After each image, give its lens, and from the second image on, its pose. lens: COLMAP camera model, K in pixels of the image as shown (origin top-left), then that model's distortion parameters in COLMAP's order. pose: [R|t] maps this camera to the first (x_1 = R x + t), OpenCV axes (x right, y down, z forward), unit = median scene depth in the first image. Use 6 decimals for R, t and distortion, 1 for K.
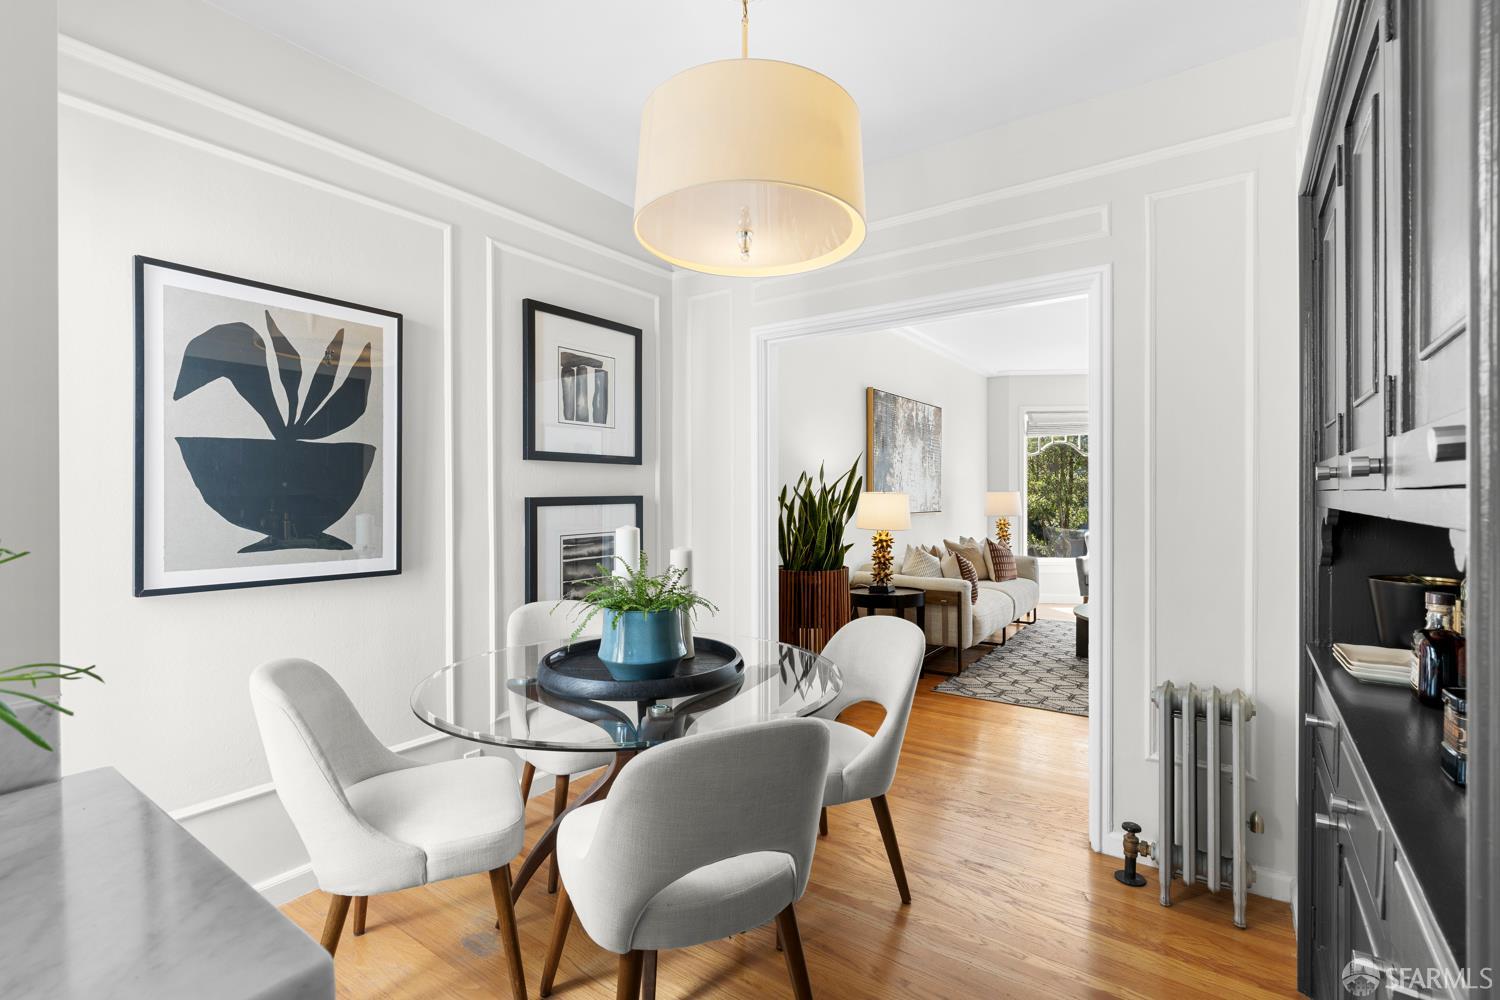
lens RADIAL K [[681.1, 0, 749.5], [0, 681.1, 508.3], [0, 0, 1]] dist [-0.008685, 0.004056]
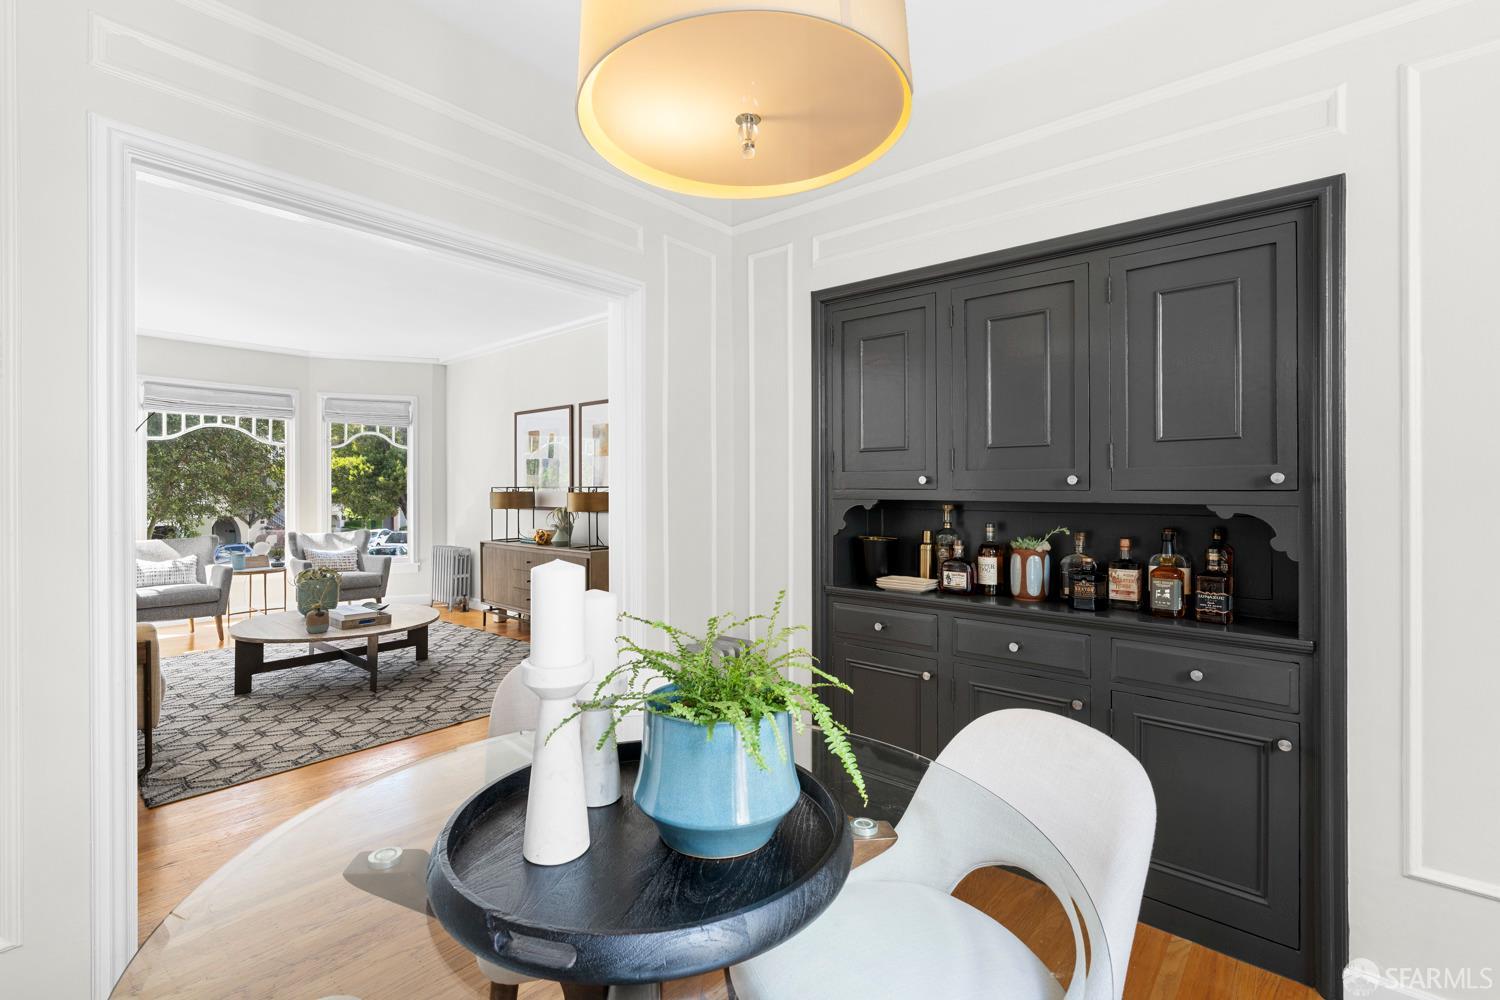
lens RADIAL K [[681.1, 0, 753.6], [0, 681.1, 486.7], [0, 0, 1]] dist [-0.008685, 0.004056]
pose [[0.086645, 0.003018, 0.996235, -0.371152], [0.016752, 0.999850, -0.004486, -0.016796], [-0.996098, 0.017077, 0.086582, 0.475337]]
